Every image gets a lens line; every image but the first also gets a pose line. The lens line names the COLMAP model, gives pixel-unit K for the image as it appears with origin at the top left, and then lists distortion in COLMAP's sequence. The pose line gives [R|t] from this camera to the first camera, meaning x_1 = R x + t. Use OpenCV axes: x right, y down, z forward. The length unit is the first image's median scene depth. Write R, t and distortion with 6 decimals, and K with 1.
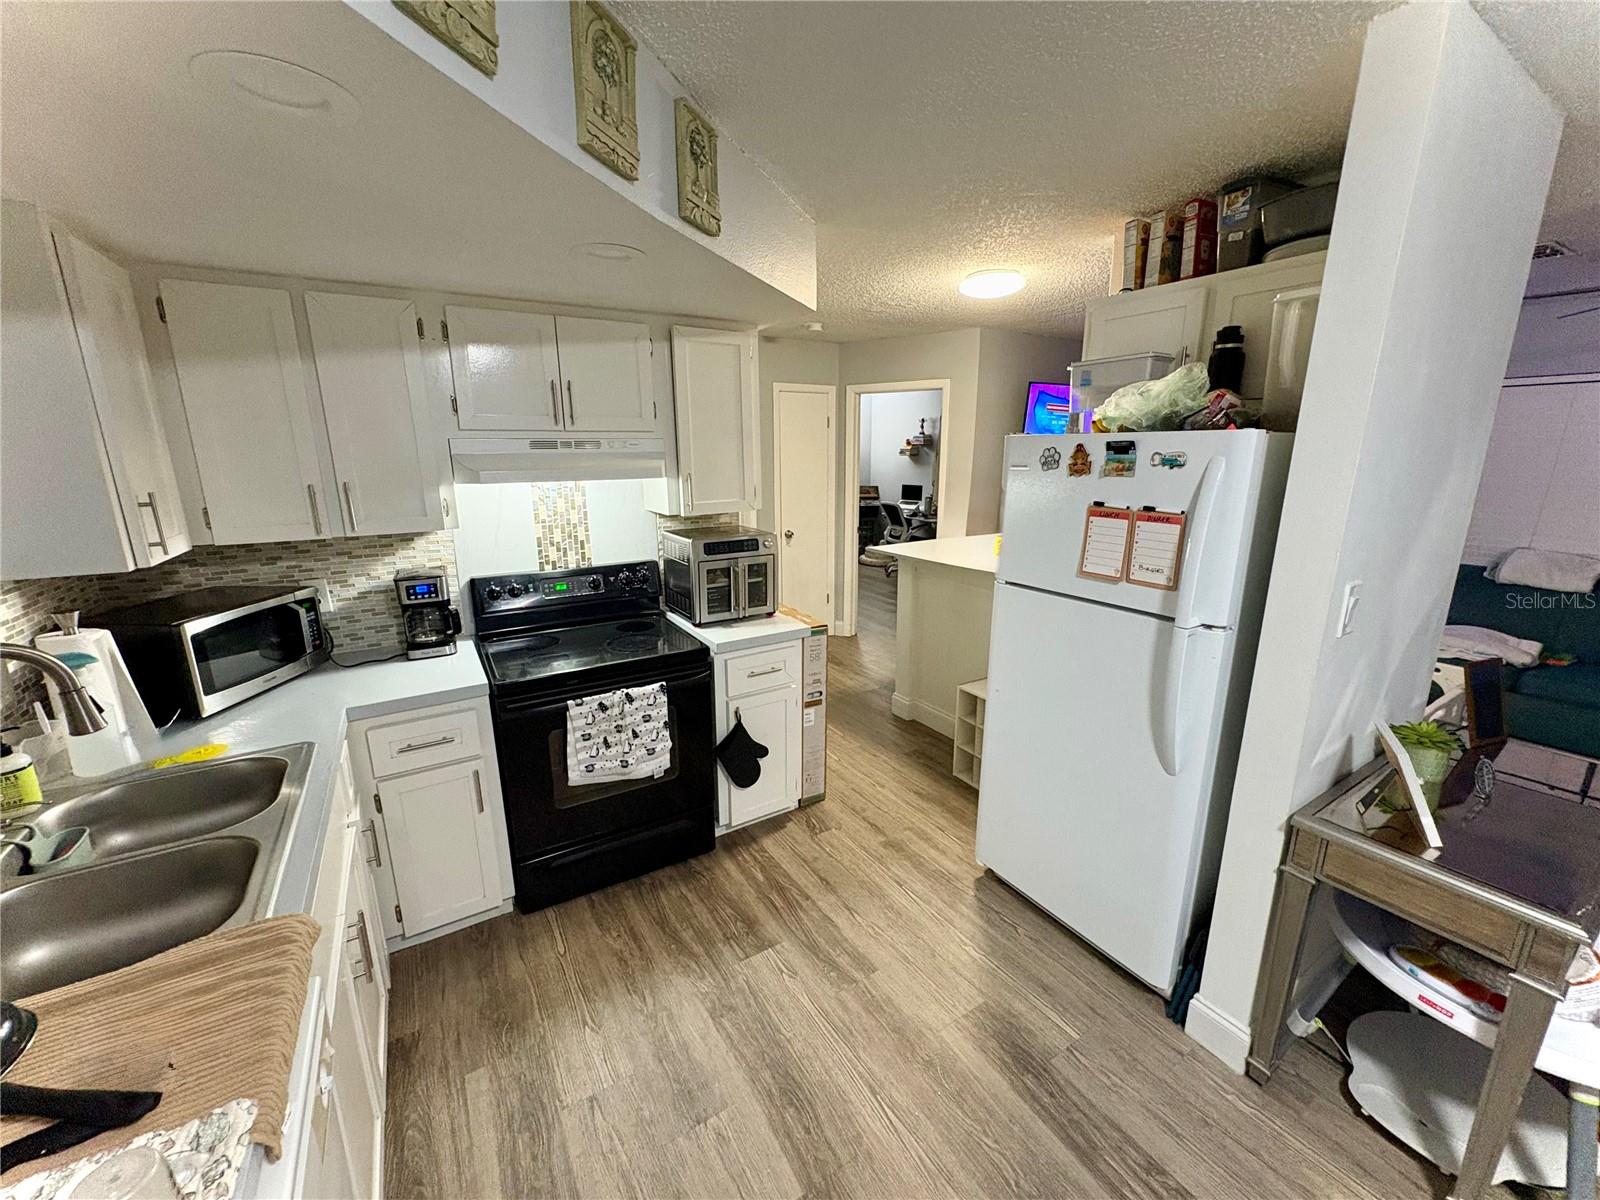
lens RADIAL K [[637.6, 0, 803.7], [0, 637.6, 598.9], [0, 0, 1]] dist [0.000532, -0.000197]
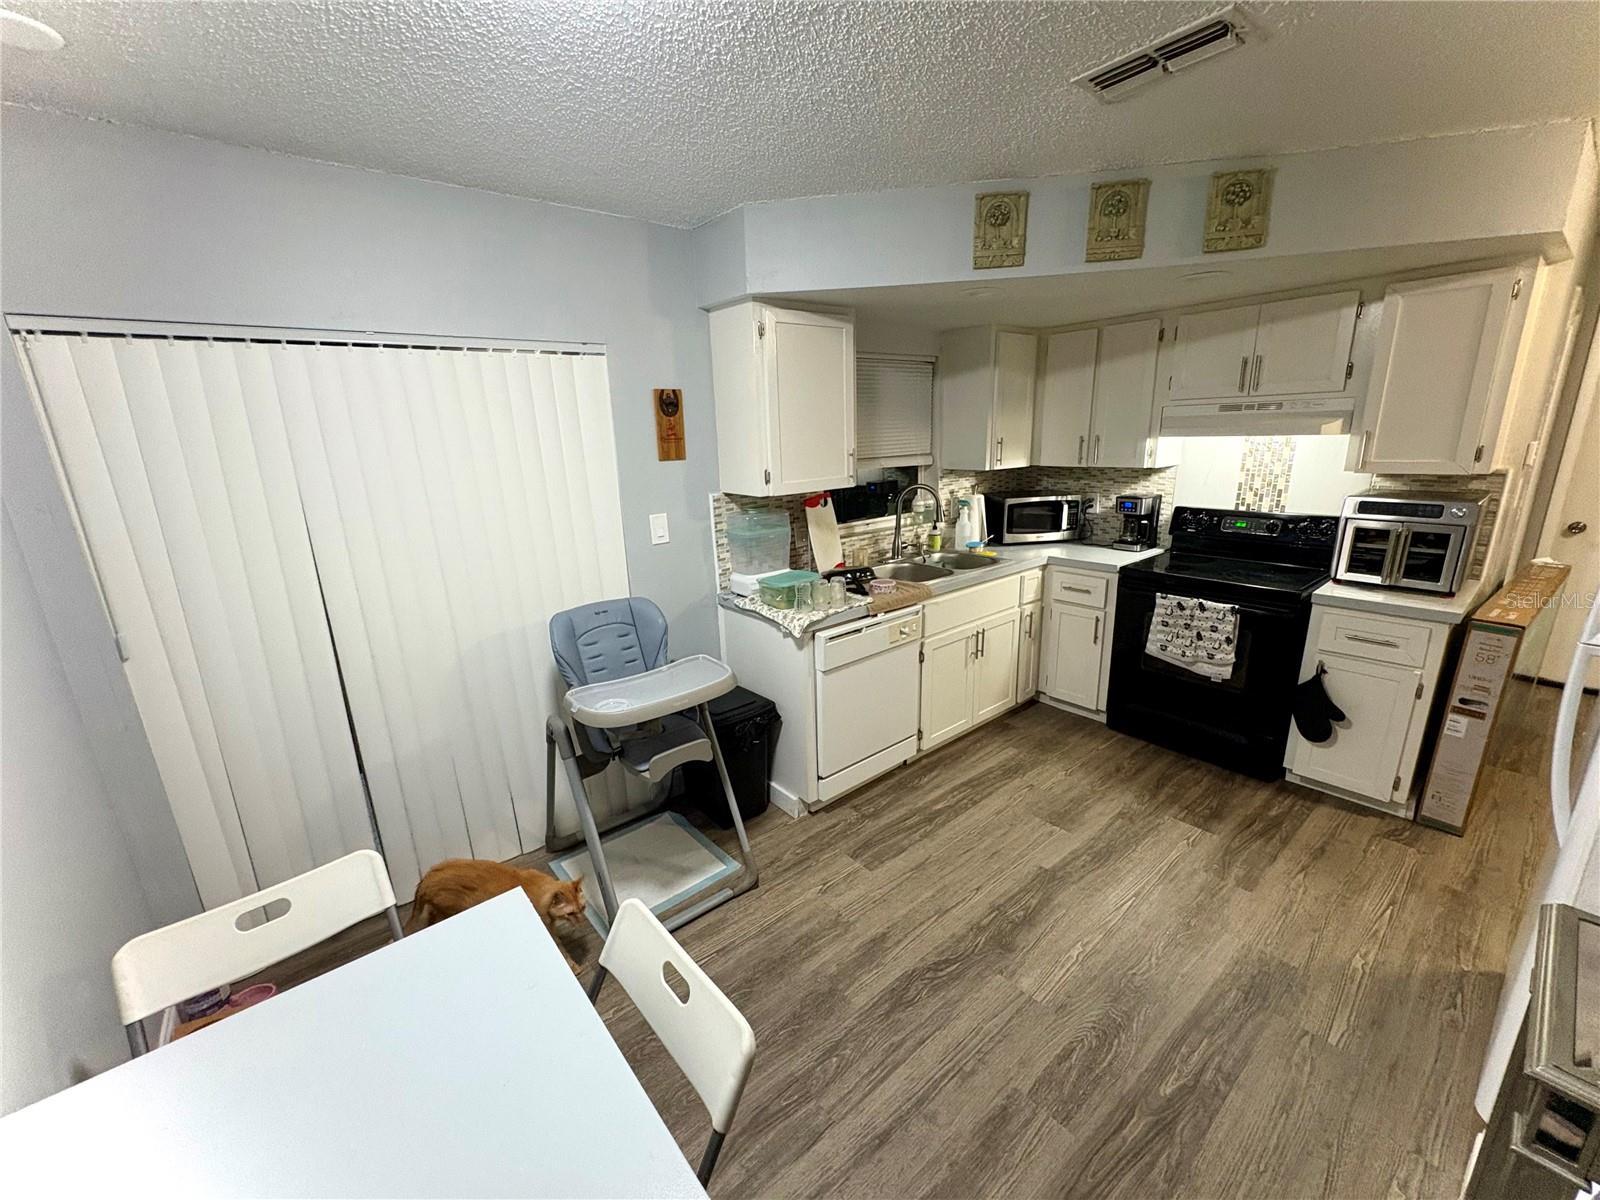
lens RADIAL K [[637.6, 0, 802.1], [0, 637.6, 600.7], [0, 0, 1]] dist [0.000532, -0.000197]
pose [[0.134389, 0.259277, -0.956408, 0.800912], [-0.197503, 0.952806, 0.230548, 0.005257], [0.971047, 0.157911, 0.179254, -0.019074]]
